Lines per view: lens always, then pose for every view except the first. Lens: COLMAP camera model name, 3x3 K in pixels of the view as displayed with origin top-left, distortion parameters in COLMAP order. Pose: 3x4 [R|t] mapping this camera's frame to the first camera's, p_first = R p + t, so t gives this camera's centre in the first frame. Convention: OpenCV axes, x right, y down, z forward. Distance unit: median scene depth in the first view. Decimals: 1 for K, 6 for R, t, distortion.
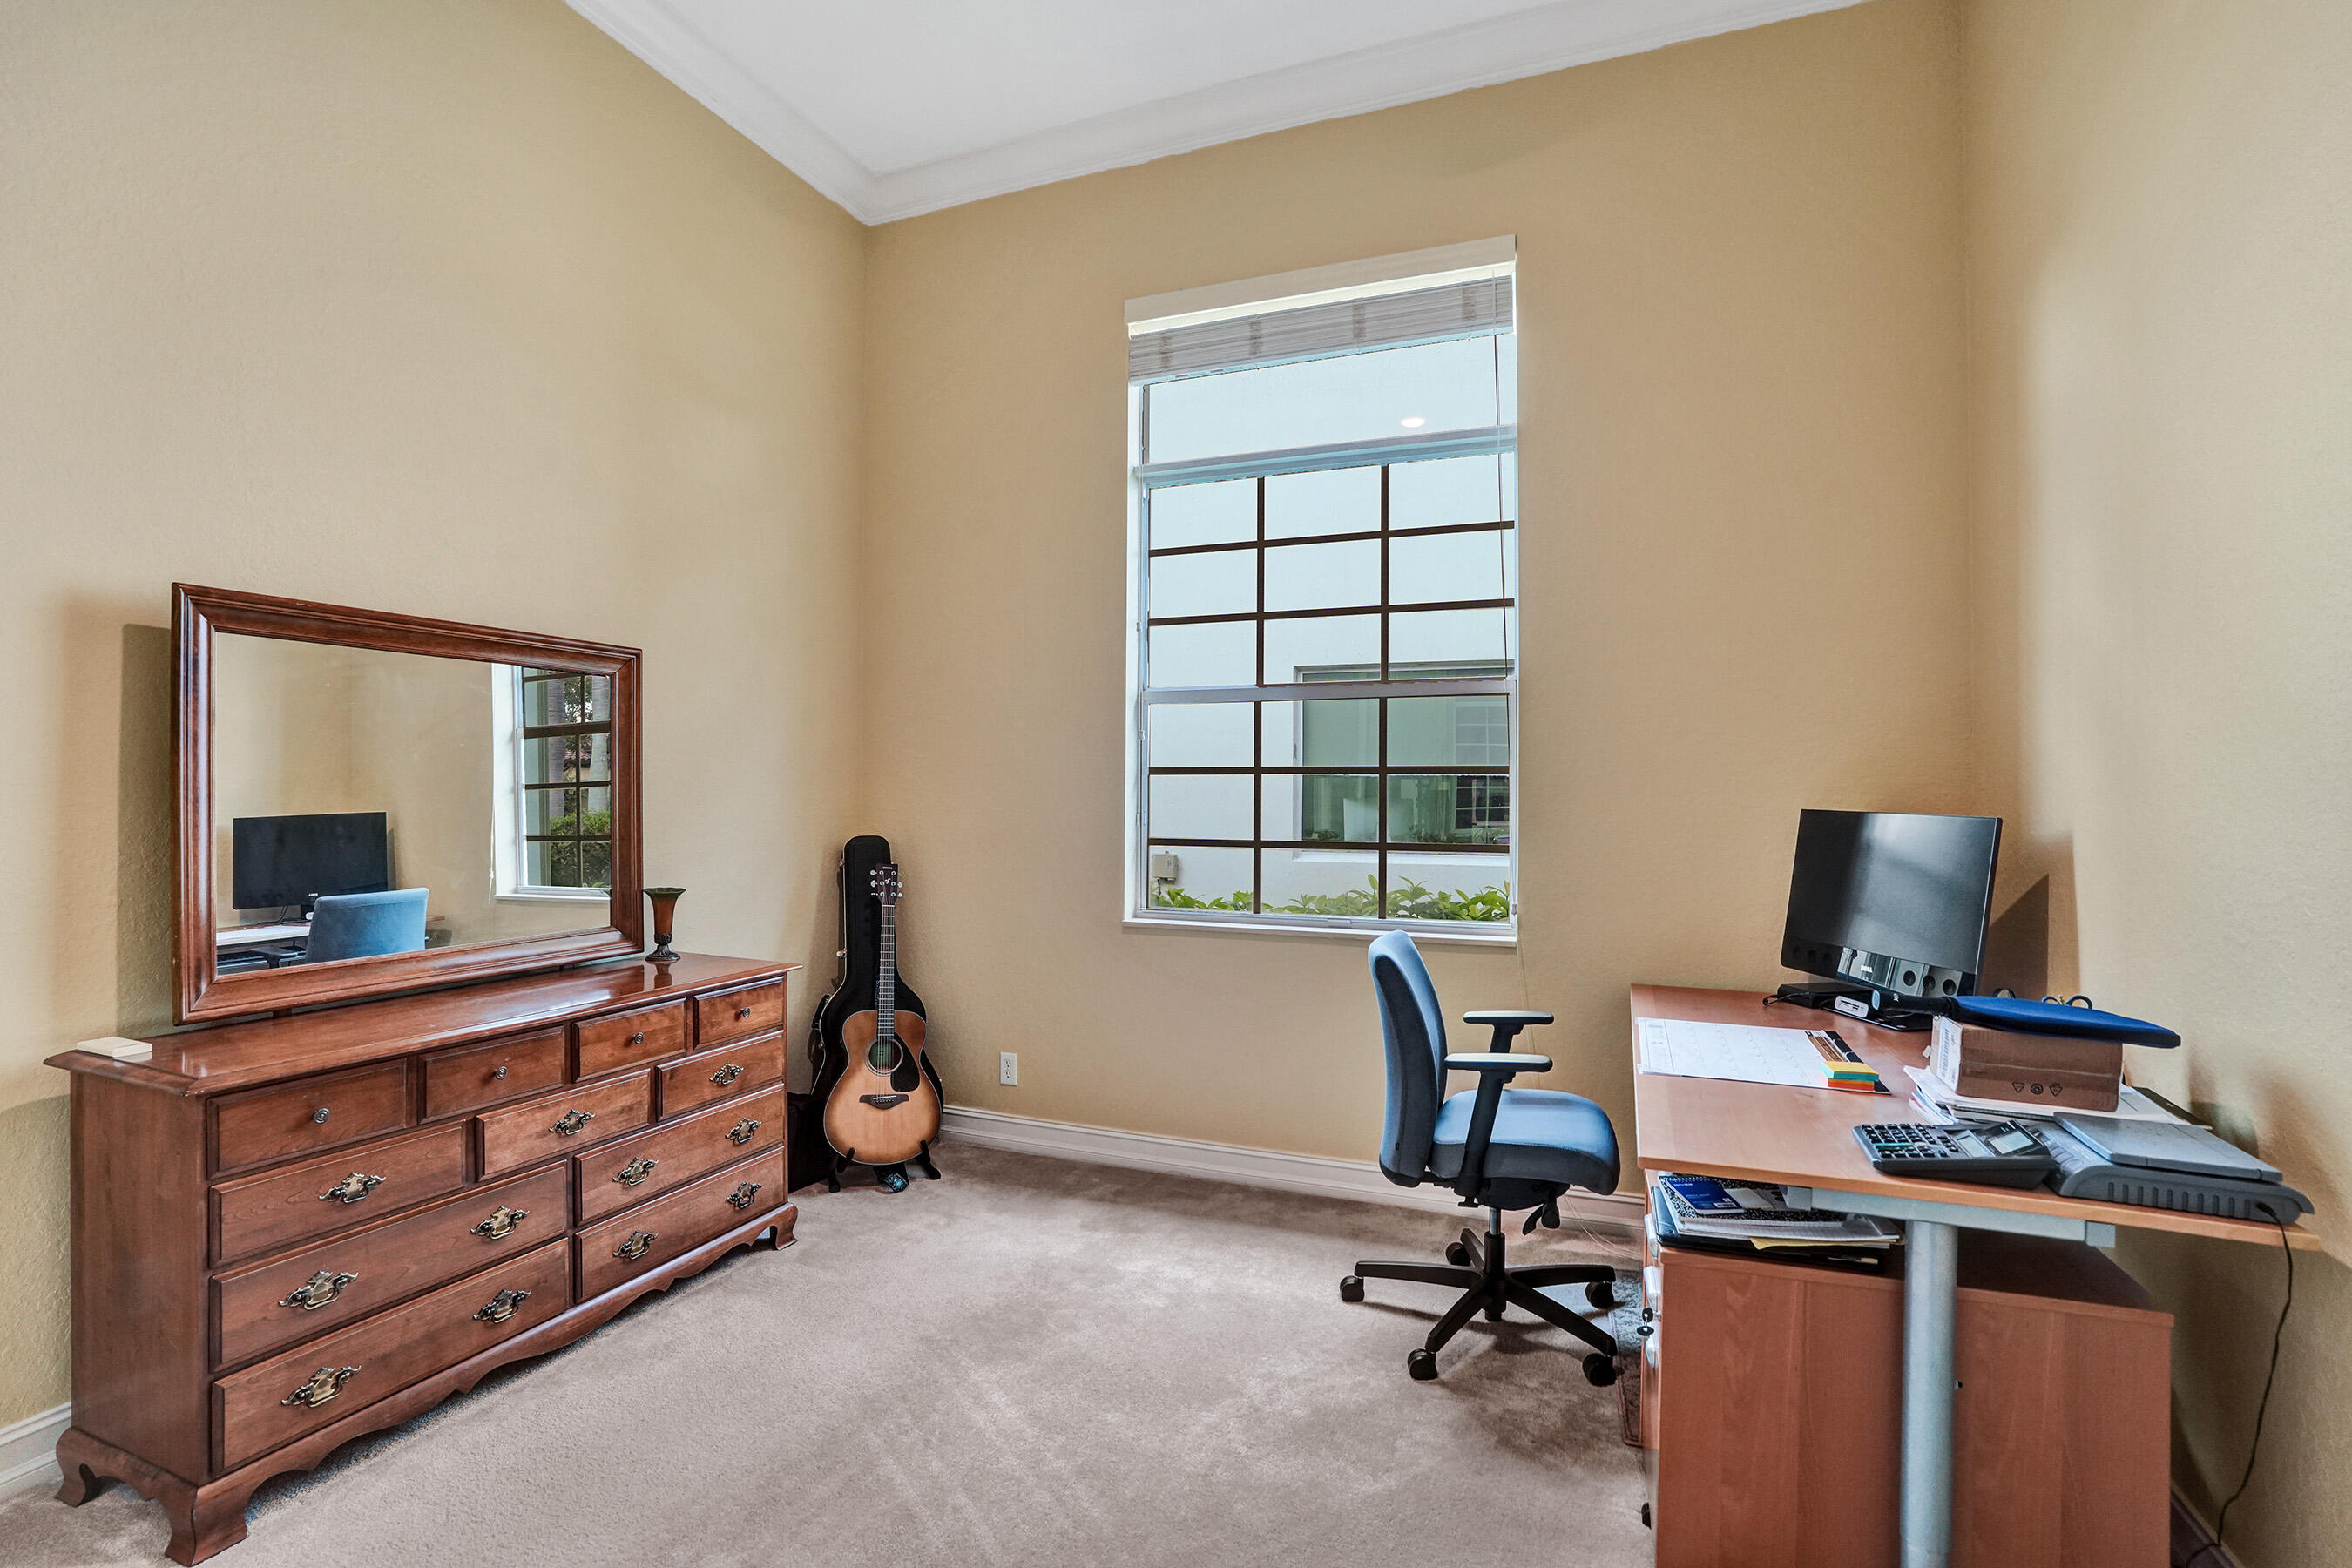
lens RADIAL K [[1099.1, 0, 1173.0], [0, 1099.1, 771.3], [0, 0, 1]] dist [-0.064294, 0.023322]
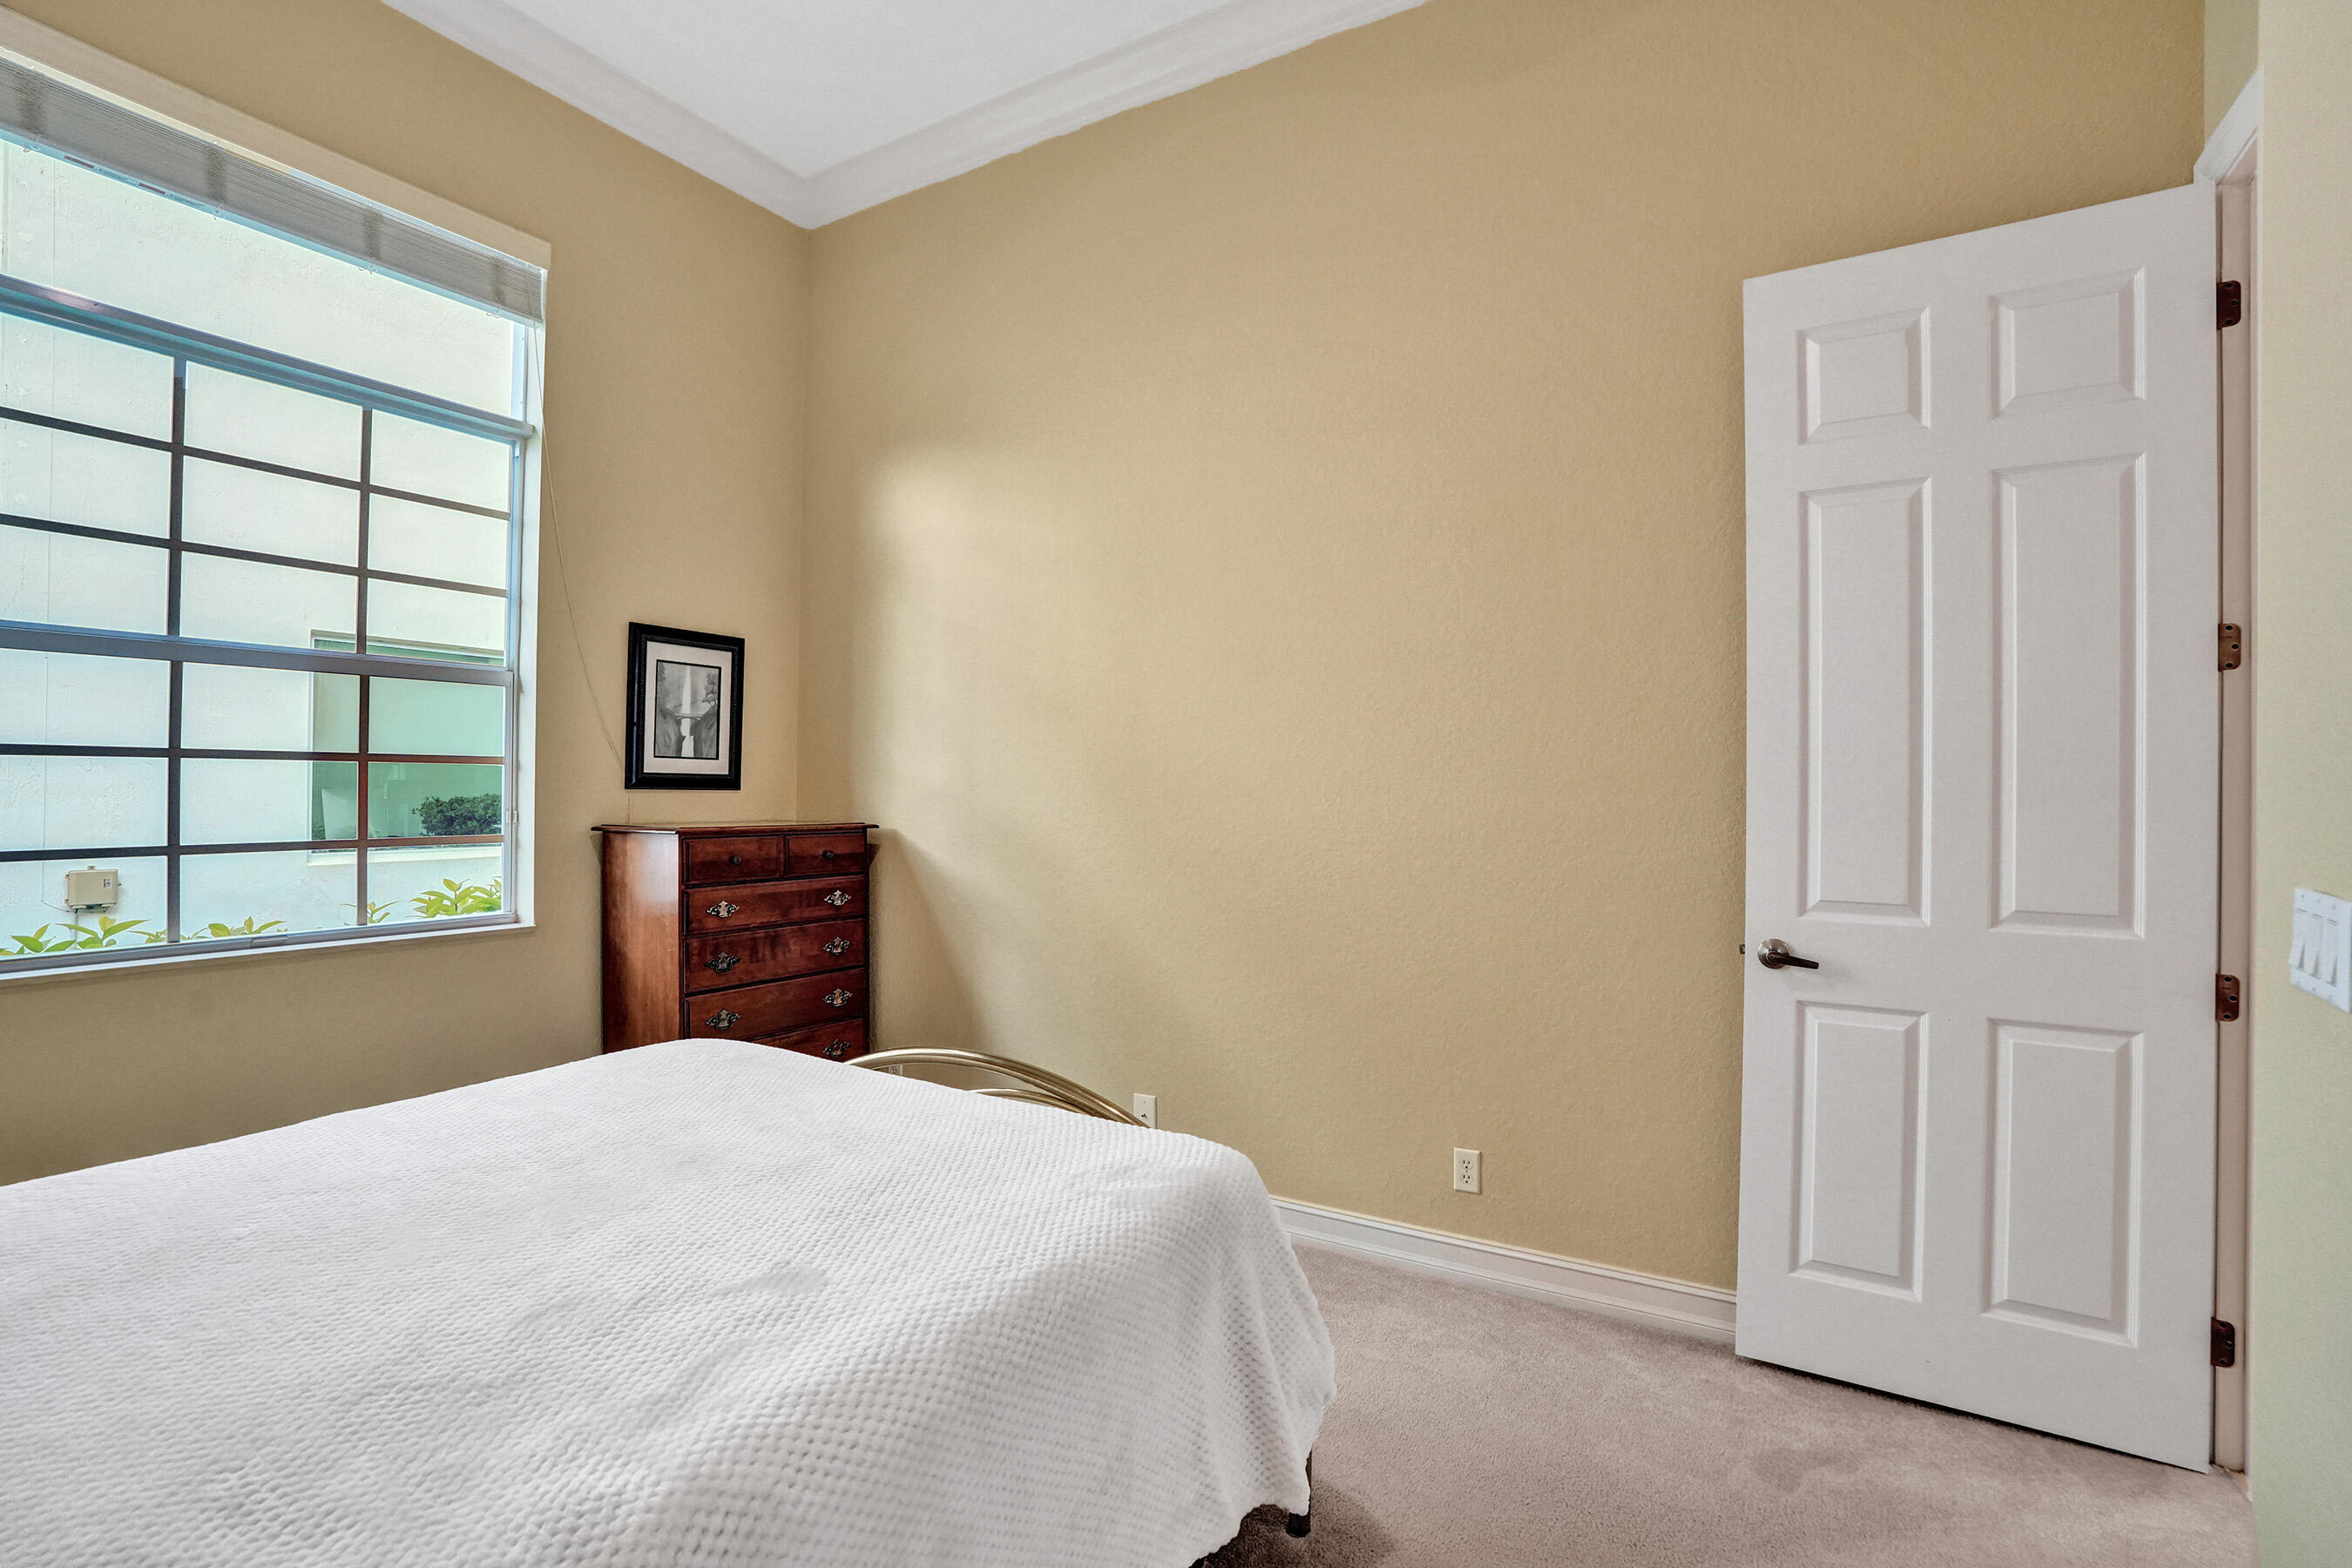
lens RADIAL K [[1099.1, 0, 1165.8], [0, 1099.1, 783.1], [0, 0, 1]] dist [-0.064294, 0.023322]
pose [[0.153871, -0.001428, 0.988090, -0.555979], [-0.023429, 0.999713, 0.005093, 0.000568], [-0.987813, -0.023934, 0.153793, 0.231139]]
